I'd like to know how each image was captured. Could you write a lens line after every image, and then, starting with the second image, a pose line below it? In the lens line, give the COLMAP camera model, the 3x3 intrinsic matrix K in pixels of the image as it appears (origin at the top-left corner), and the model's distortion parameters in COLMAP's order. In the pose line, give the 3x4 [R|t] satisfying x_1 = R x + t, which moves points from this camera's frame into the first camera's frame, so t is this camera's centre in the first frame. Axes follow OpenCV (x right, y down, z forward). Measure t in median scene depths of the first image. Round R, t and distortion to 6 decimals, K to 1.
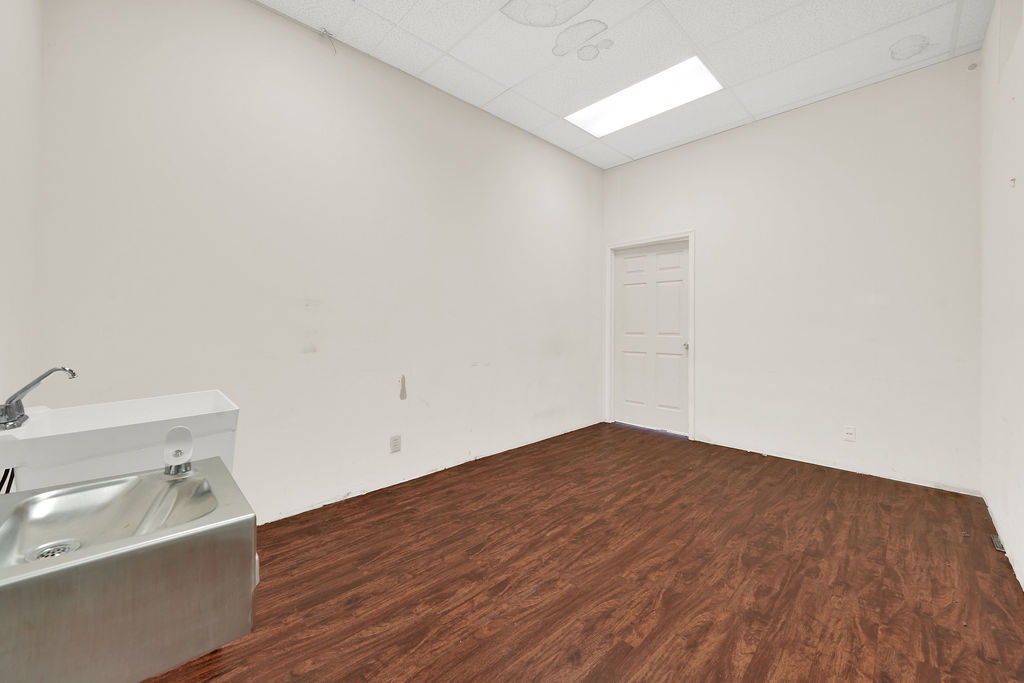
lens RADIAL K [[397.6, 0, 512.0], [0, 397.6, 341.5], [0, 0, 1]] dist [0.023793, 0.000343]
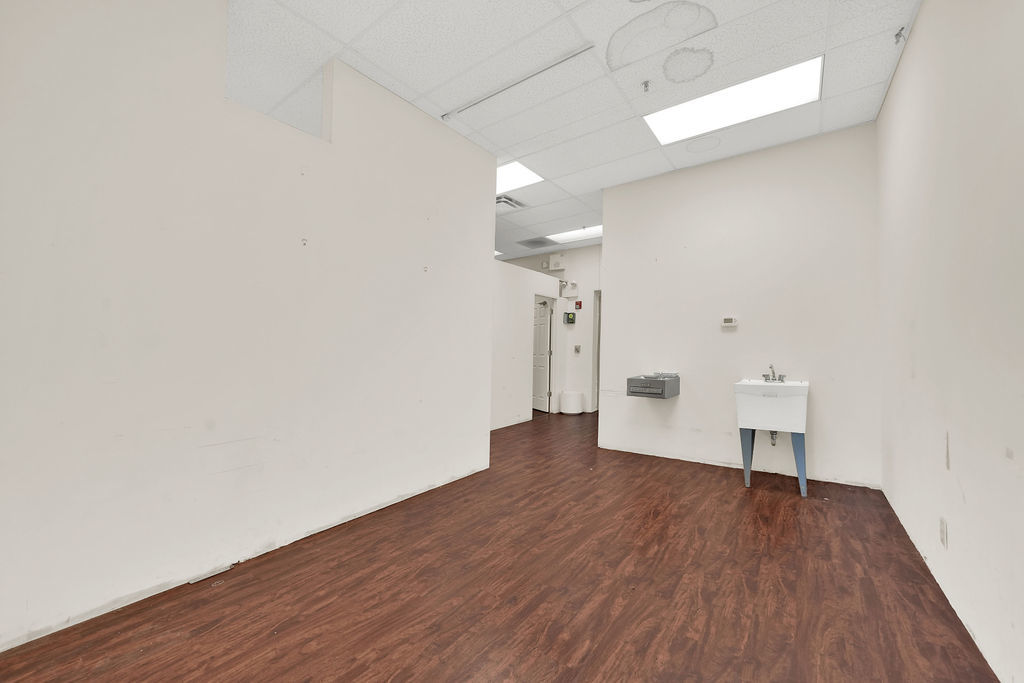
lens RADIAL K [[397.6, 0, 512.0], [0, 397.6, 341.5], [0, 0, 1]] dist [0.023793, 0.000343]
pose [[-0.984070, -0.006711, -0.177653, 0.648329], [-0.009411, 0.999853, 0.014356, -0.058619], [0.177530, 0.015799, -0.983989, 1.958428]]
